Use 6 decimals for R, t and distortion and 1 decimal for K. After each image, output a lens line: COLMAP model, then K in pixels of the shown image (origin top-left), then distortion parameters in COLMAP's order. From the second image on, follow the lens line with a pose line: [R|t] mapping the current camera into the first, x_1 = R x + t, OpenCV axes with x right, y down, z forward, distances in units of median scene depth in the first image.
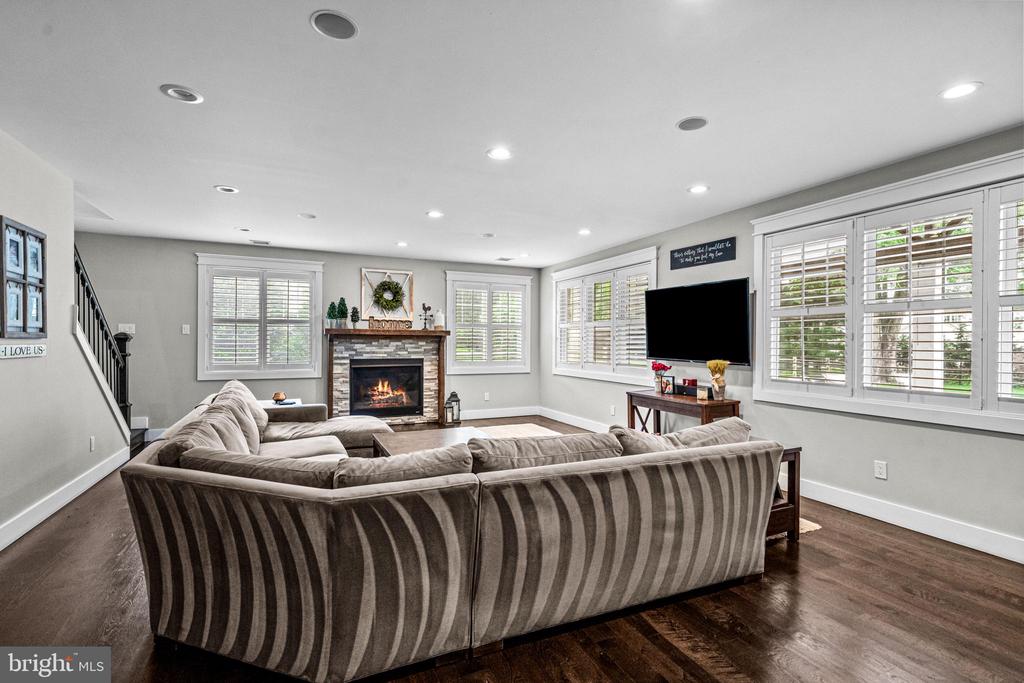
lens RADIAL K [[504.0, 0, 512.0], [0, 504.0, 341.5], [0, 0, 1]] dist [0.001880, 0.000081]
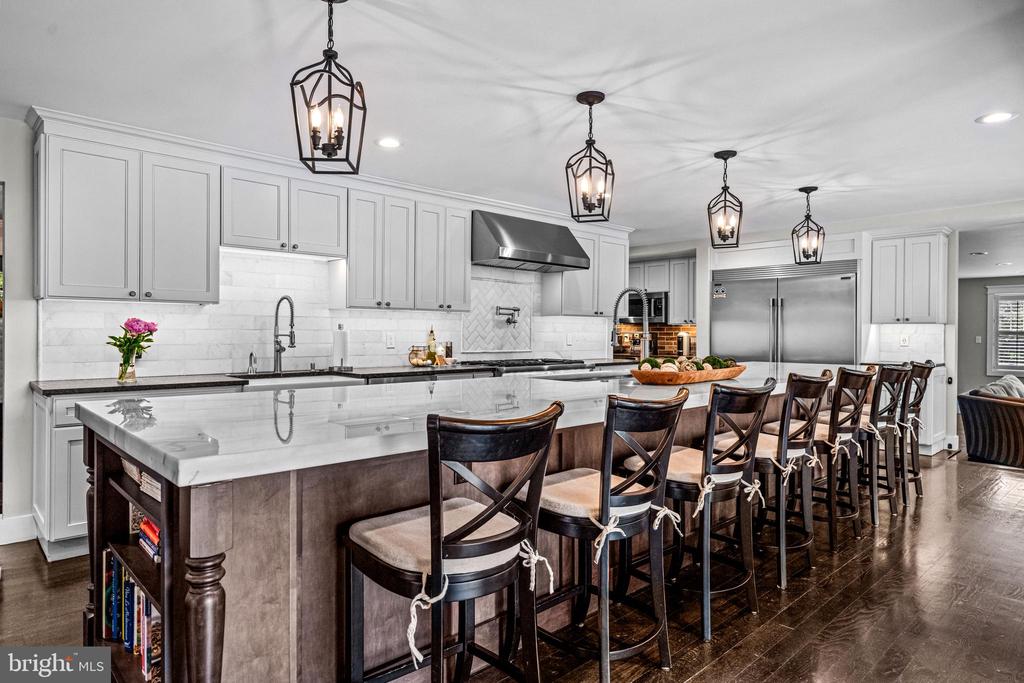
lens RADIAL K [[587.5, 0, 506.7], [0, 587.5, 346.1], [0, 0, 1]] dist [0.003442, 0.000713]
pose [[0.318288, 0.013382, -0.947900, 1.833919], [0.002532, 0.999885, 0.014966, -0.122229], [0.947991, -0.007163, 0.318217, -2.871297]]
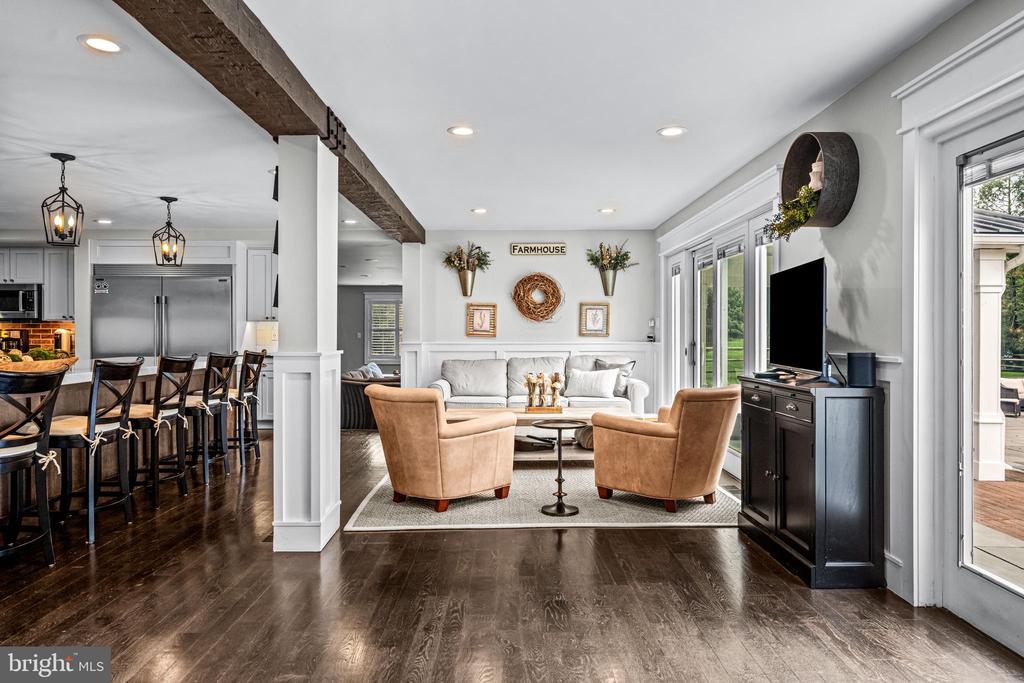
lens RADIAL K [[636.7, 0, 512.4], [0, 636.7, 335.9], [0, 0, 1]] dist [0.001015, -0.000679]
pose [[0.917631, -0.008905, -0.397334, 2.619595], [0.011739, 0.999920, 0.004699, -0.094476], [0.397260, -0.008977, 0.917662, -2.985817]]
